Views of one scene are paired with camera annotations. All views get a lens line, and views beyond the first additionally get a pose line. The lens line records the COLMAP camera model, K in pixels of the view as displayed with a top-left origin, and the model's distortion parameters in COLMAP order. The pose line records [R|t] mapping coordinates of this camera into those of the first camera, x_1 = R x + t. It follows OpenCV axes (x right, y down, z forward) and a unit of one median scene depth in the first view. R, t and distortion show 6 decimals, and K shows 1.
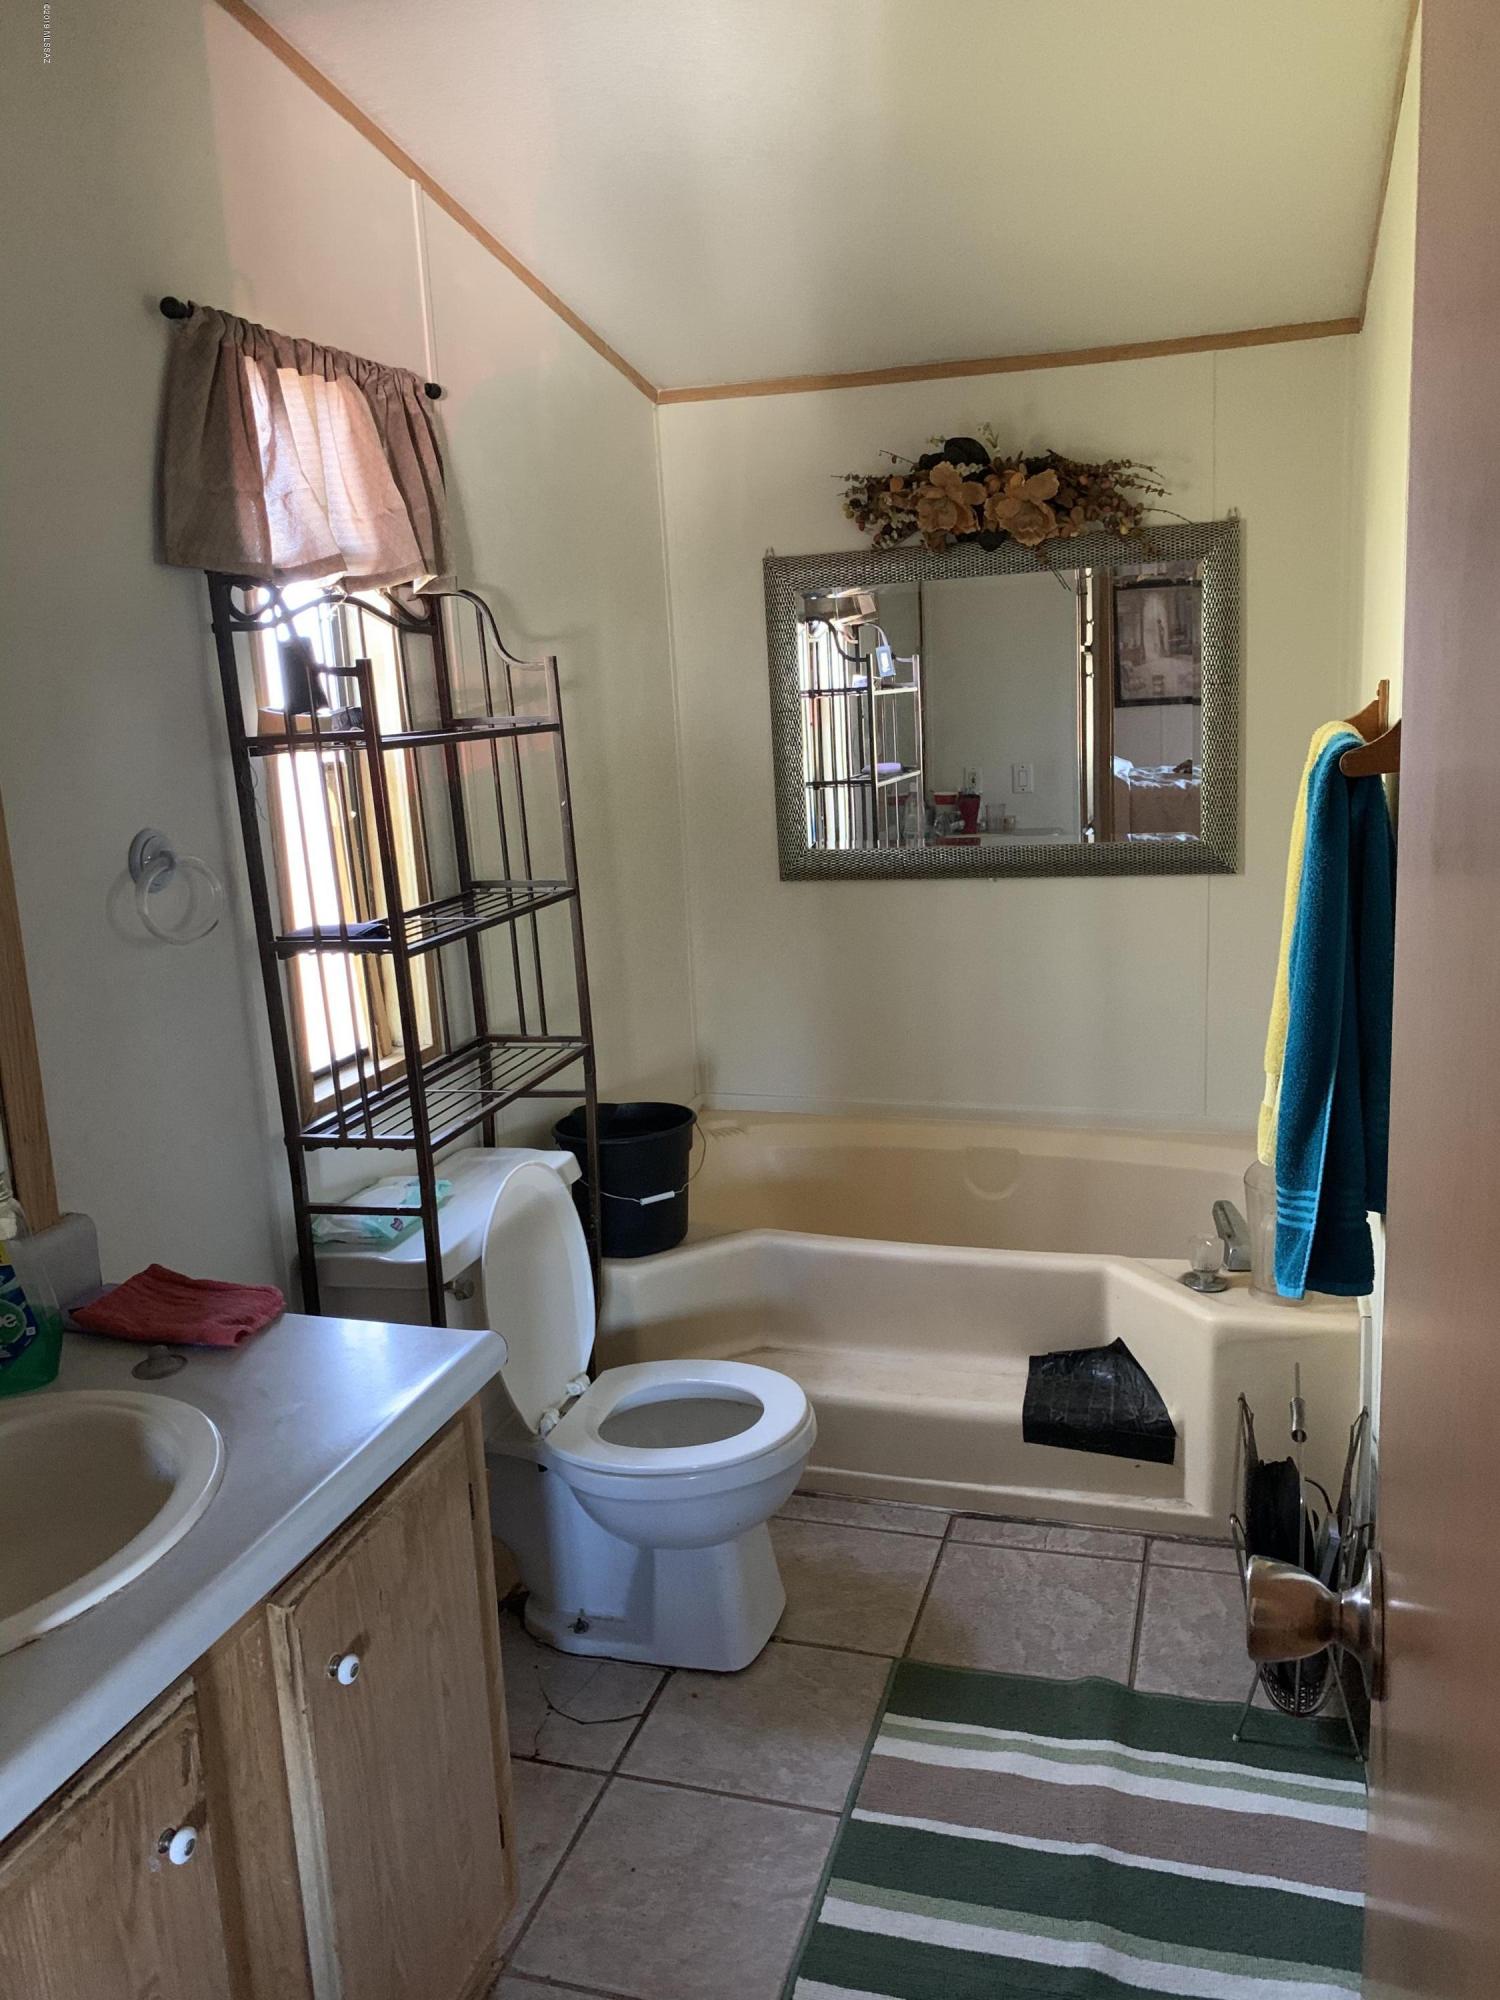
lens RADIAL K [[1527.0, 0, 761.4], [0, 1527.0, 994.9], [0, 0, 1]] dist [0.000533, 0.000186]
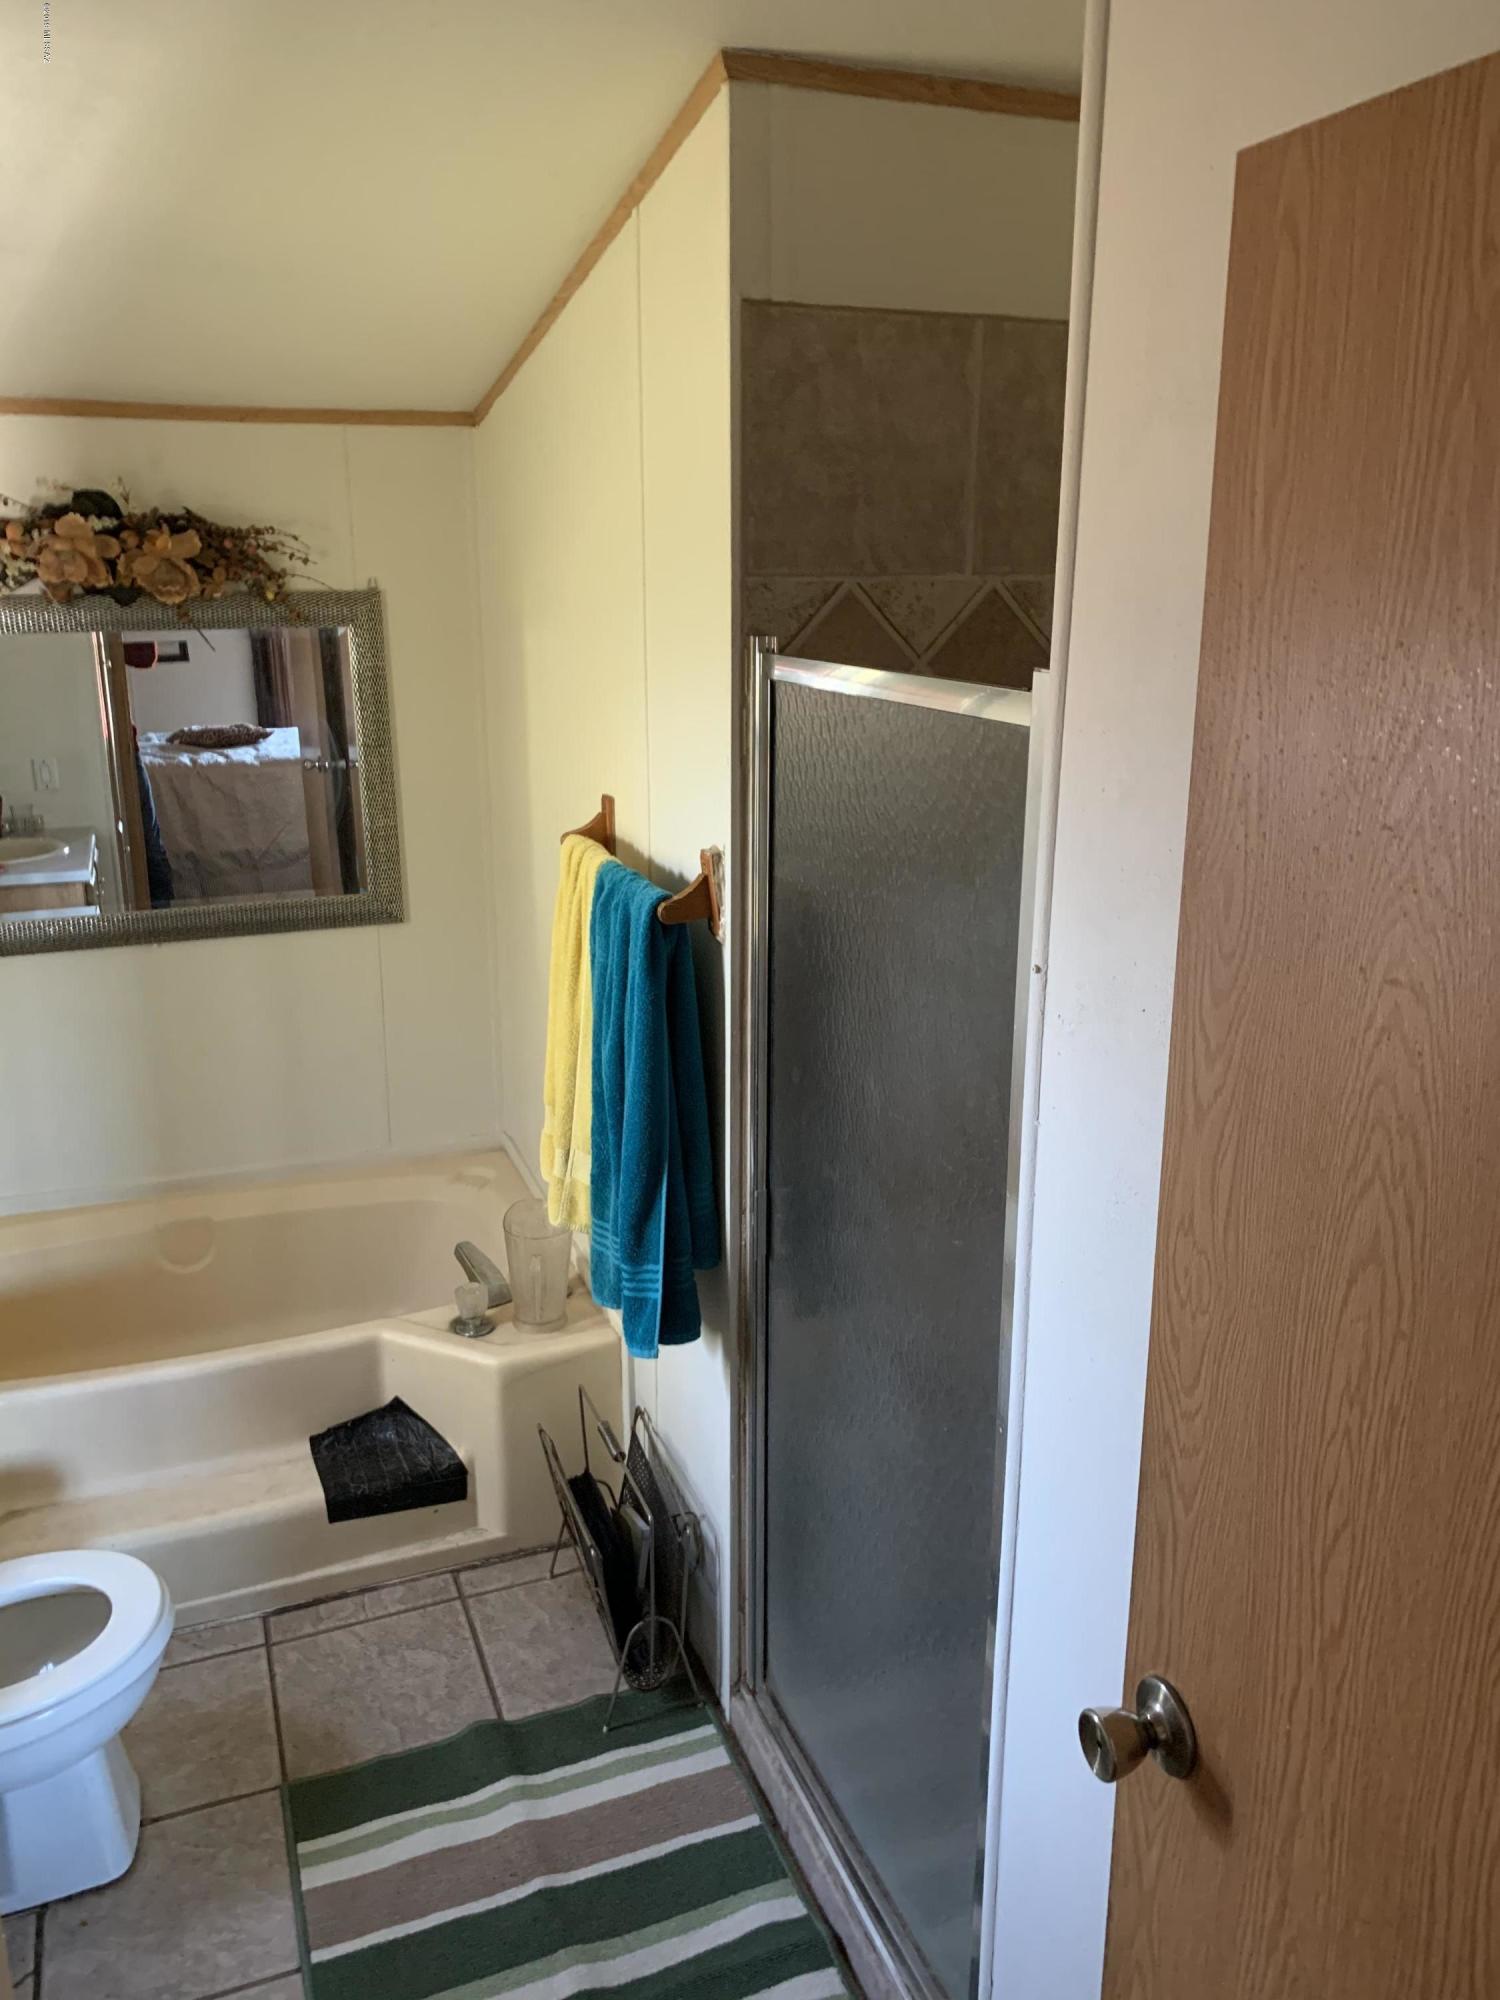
lens RADIAL K [[1527.0, 0, 768.3], [0, 1527.0, 996.6], [0, 0, 1]] dist [0.000533, 0.000186]
pose [[0.783621, -0.119474, 0.609642, -0.180523], [0.093075, 0.992835, 0.074932, -0.107614], [-0.614227, -0.001976, 0.789127, 0.013946]]
